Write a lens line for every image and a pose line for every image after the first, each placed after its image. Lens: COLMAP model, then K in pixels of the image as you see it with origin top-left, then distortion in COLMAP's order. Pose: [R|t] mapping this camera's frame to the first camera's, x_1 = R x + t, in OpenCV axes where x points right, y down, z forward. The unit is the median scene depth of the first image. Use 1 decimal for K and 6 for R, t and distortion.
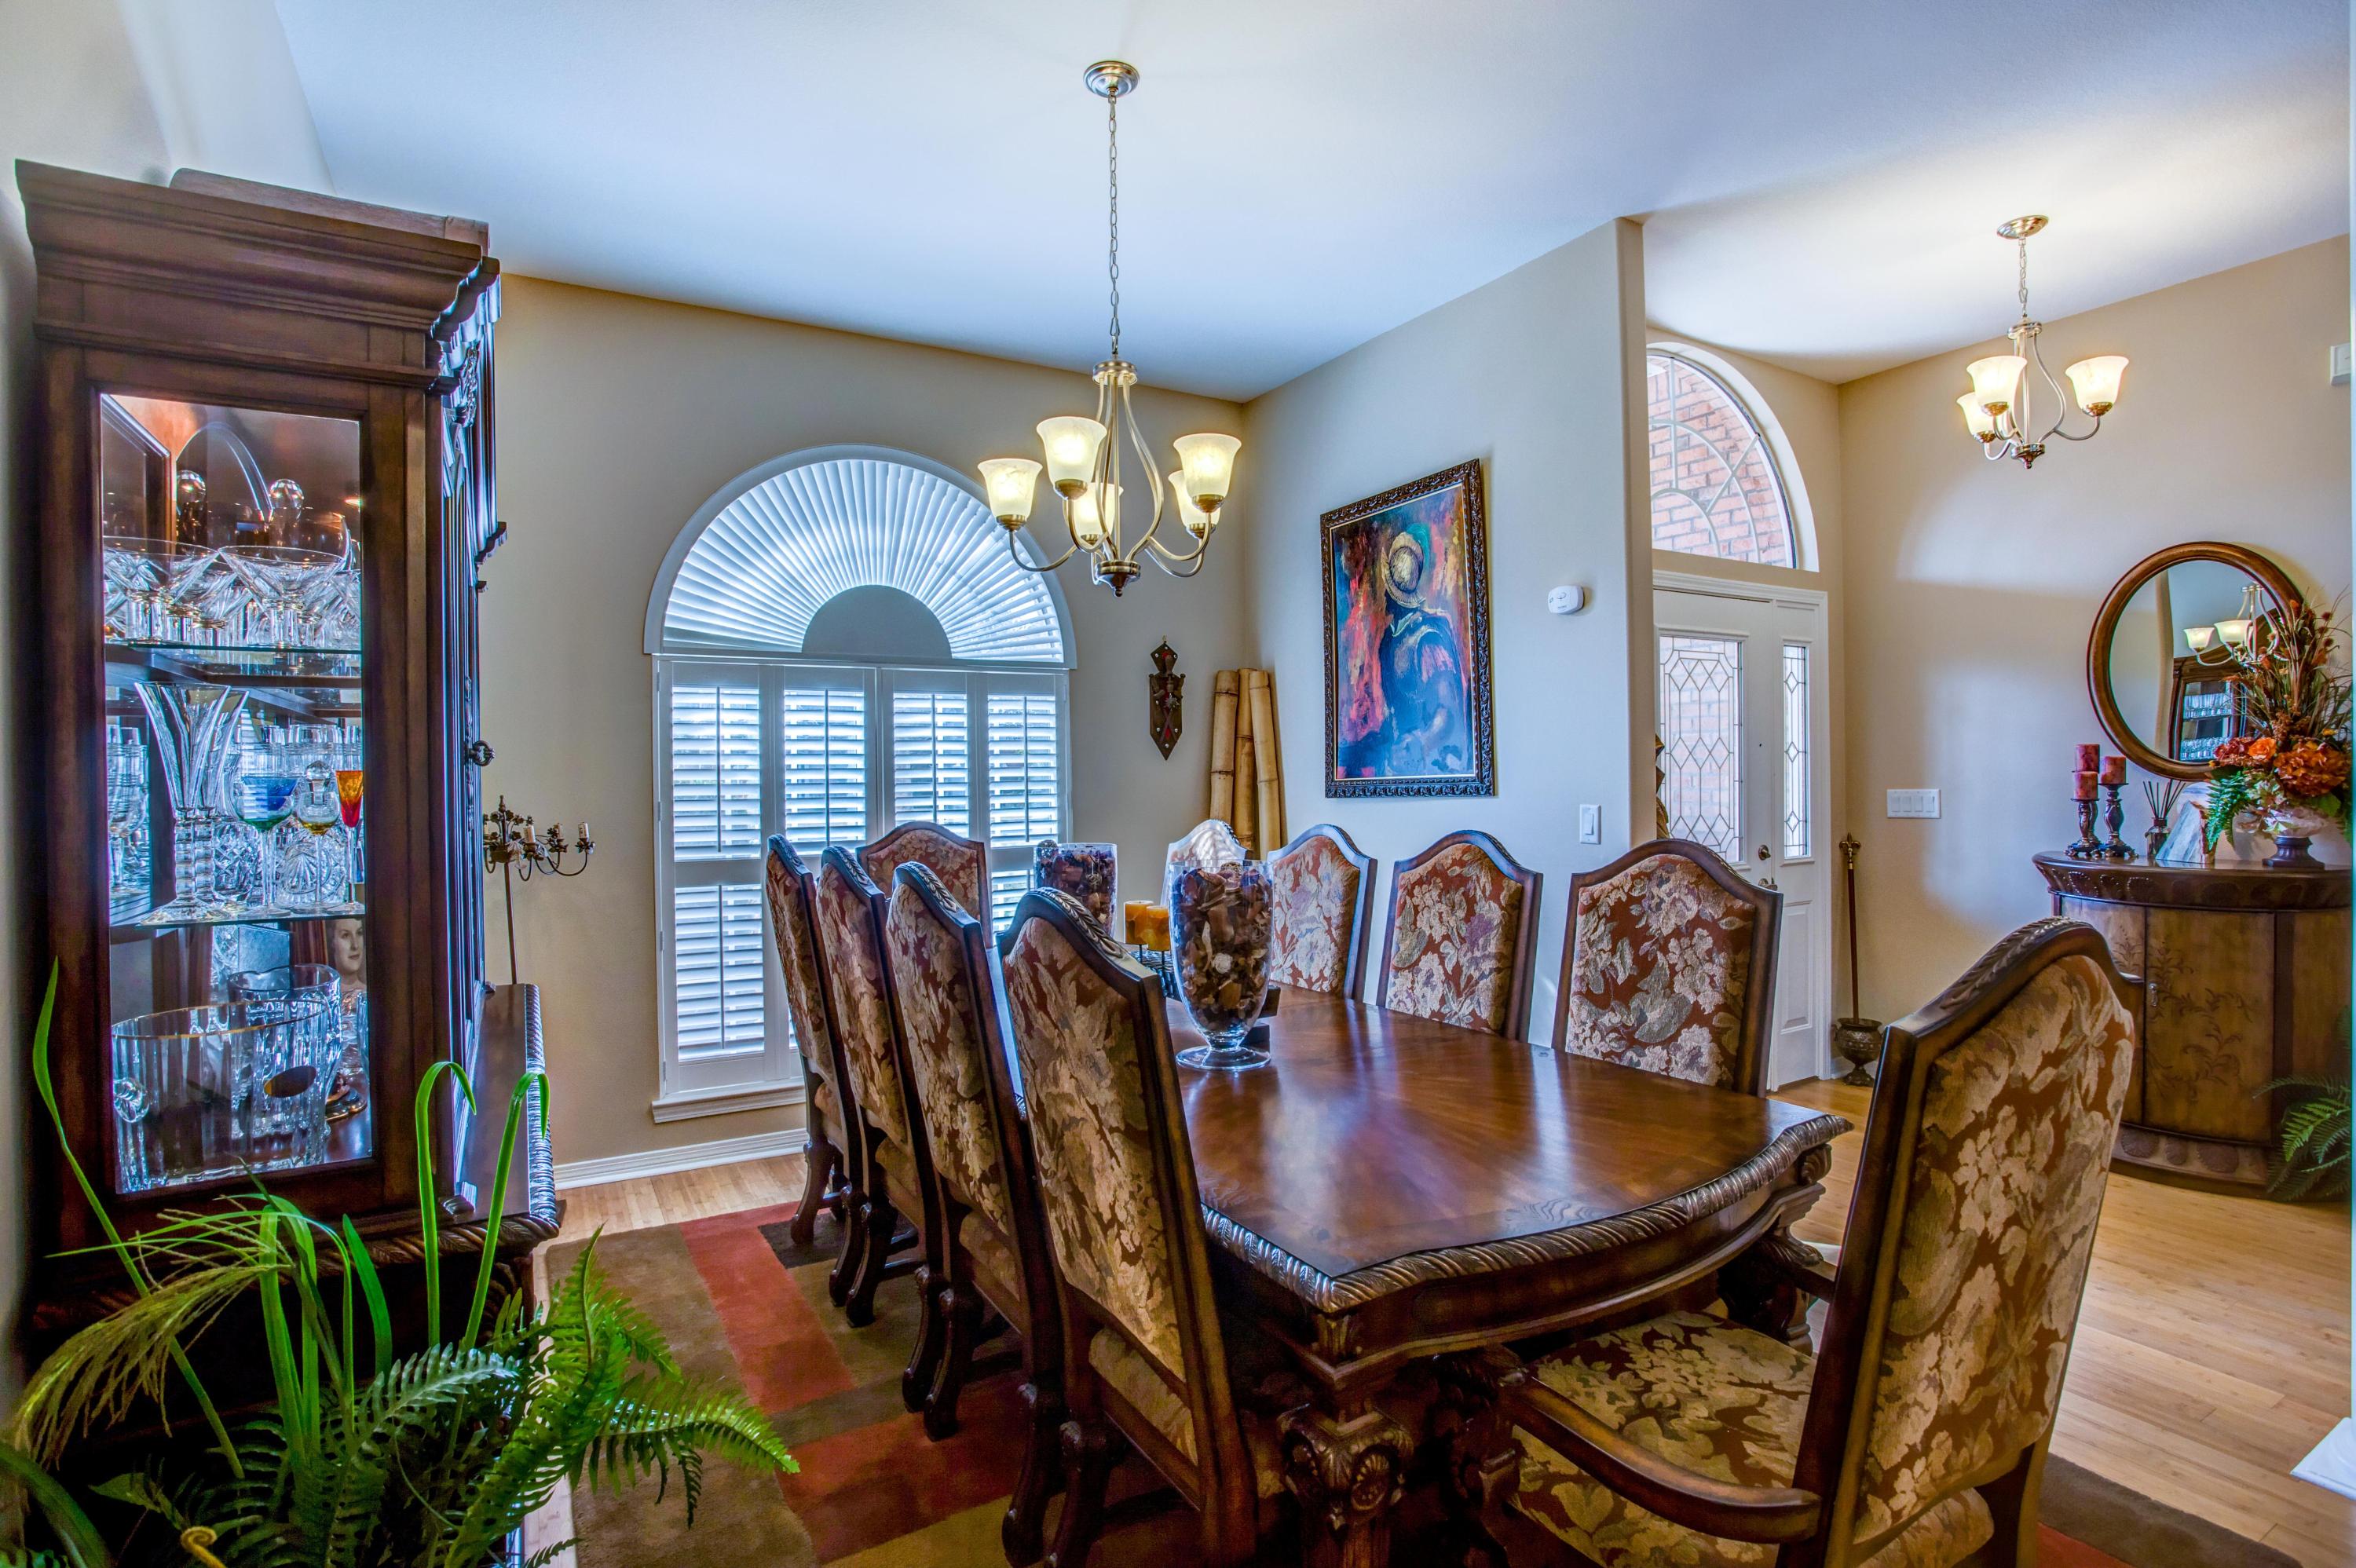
lens RADIAL K [[1109.7, 0, 1170.6], [0, 1109.7, 769.8], [0, 0, 1]] dist [-0.059690, 0.022250]
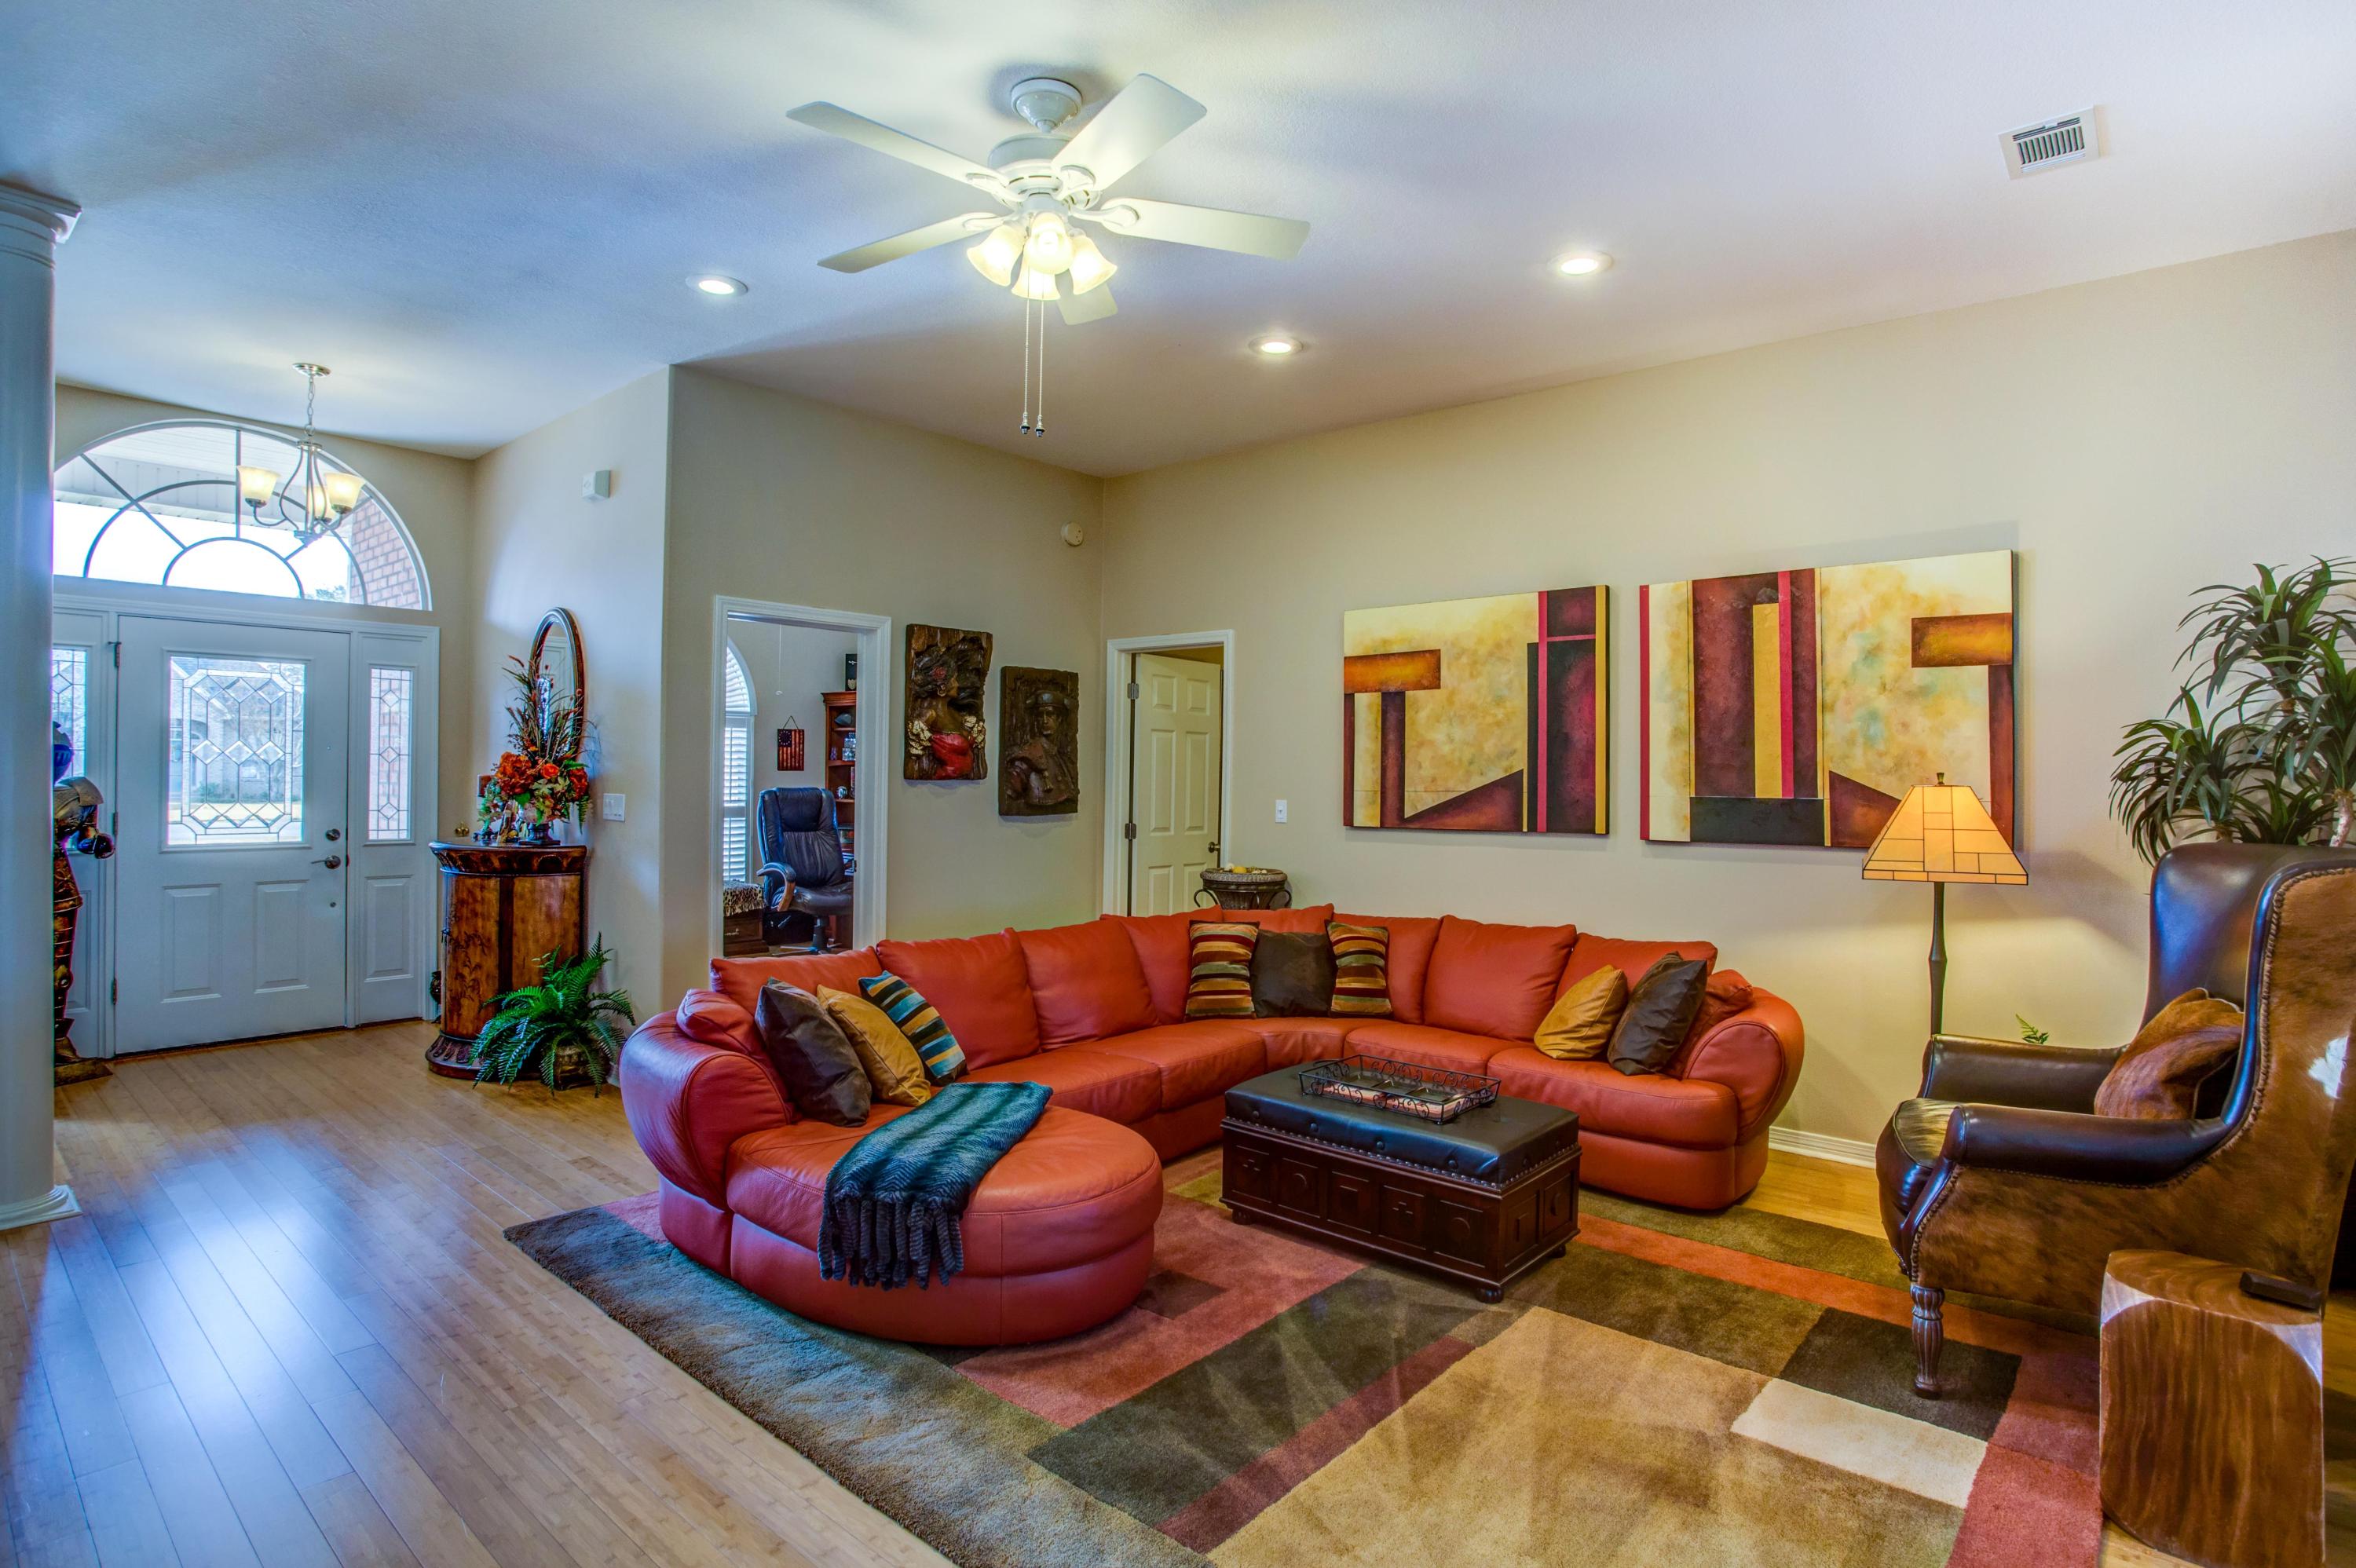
lens RADIAL K [[1142.6, 0, 1183.5], [0, 1142.6, 774.6], [0, 0, 1]] dist [-0.072999, 0.030218]
pose [[0.942408, 0.025882, 0.333462, 1.176264], [-0.028326, 0.999596, 0.002470, -0.025969], [-0.333264, -0.011774, 0.942760, -0.588745]]
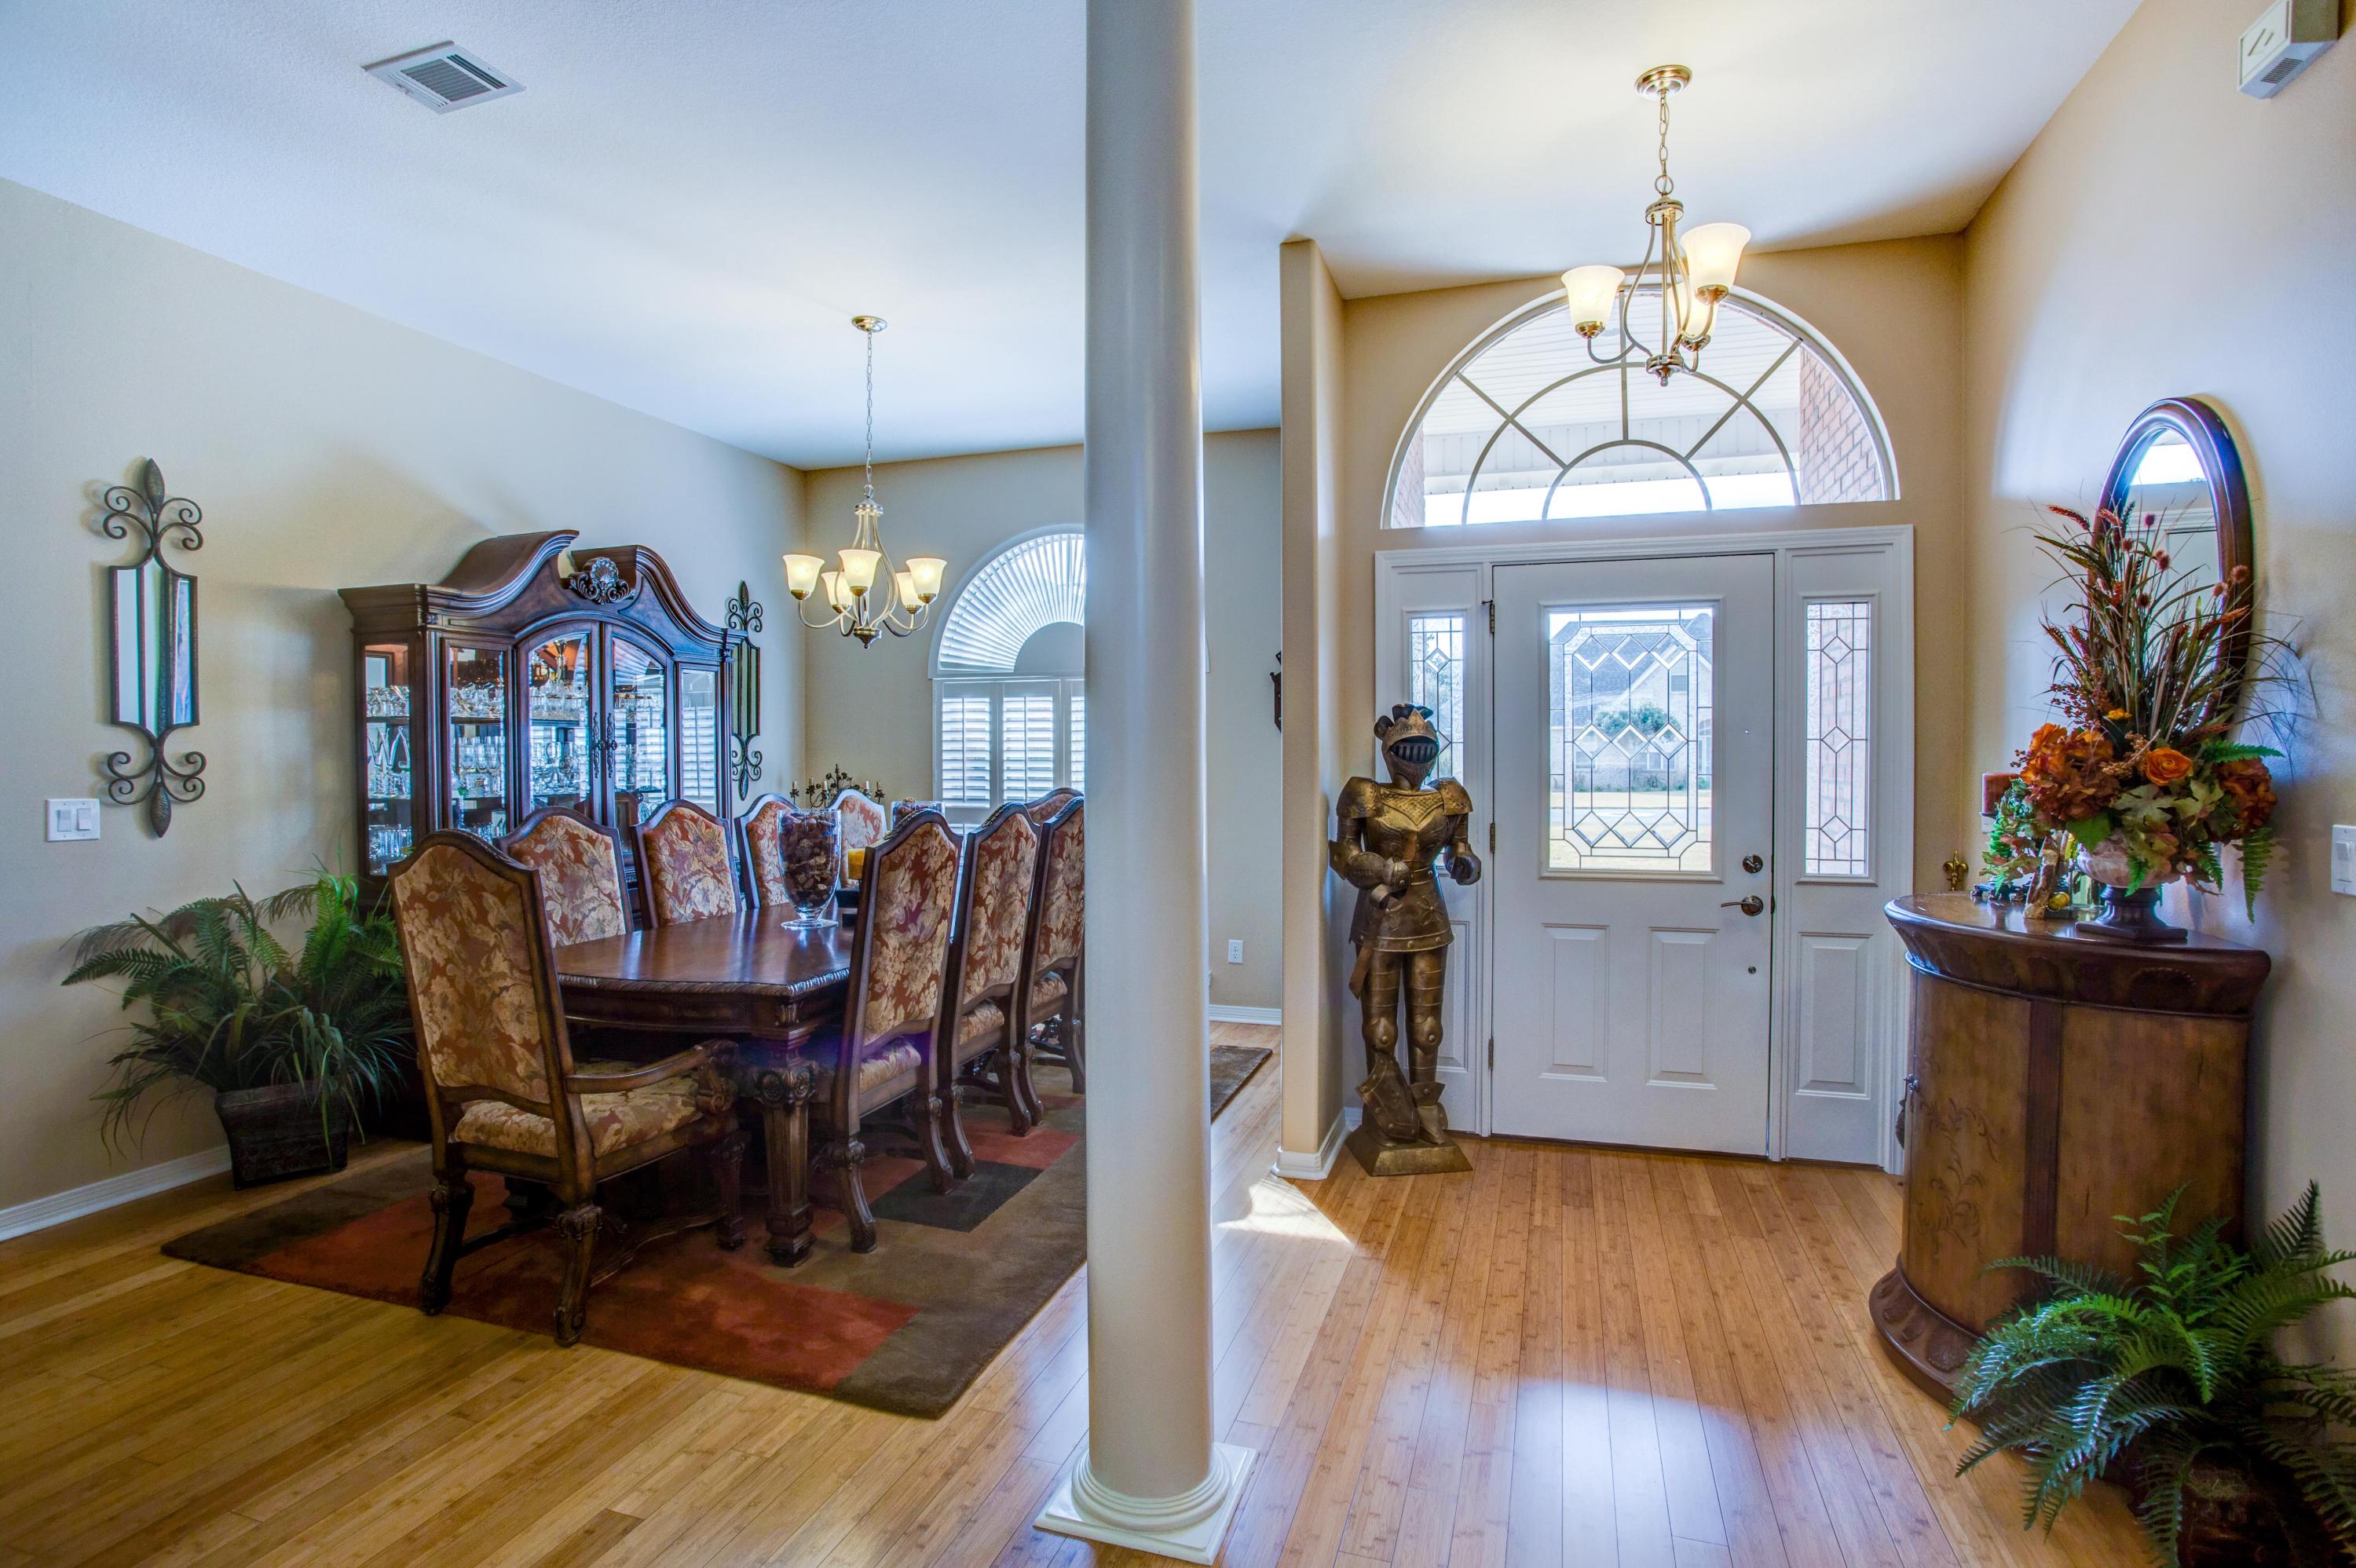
lens RADIAL K [[1142.6, 0, 1183.5], [0, 1142.6, 774.6], [0, 0, 1]] dist [-0.072999, 0.030218]
pose [[0.661037, 0.025894, -0.749906, 1.007541], [-0.003534, 0.999501, 0.031397, -0.017218], [0.750345, -0.018105, 0.660799, 0.149507]]
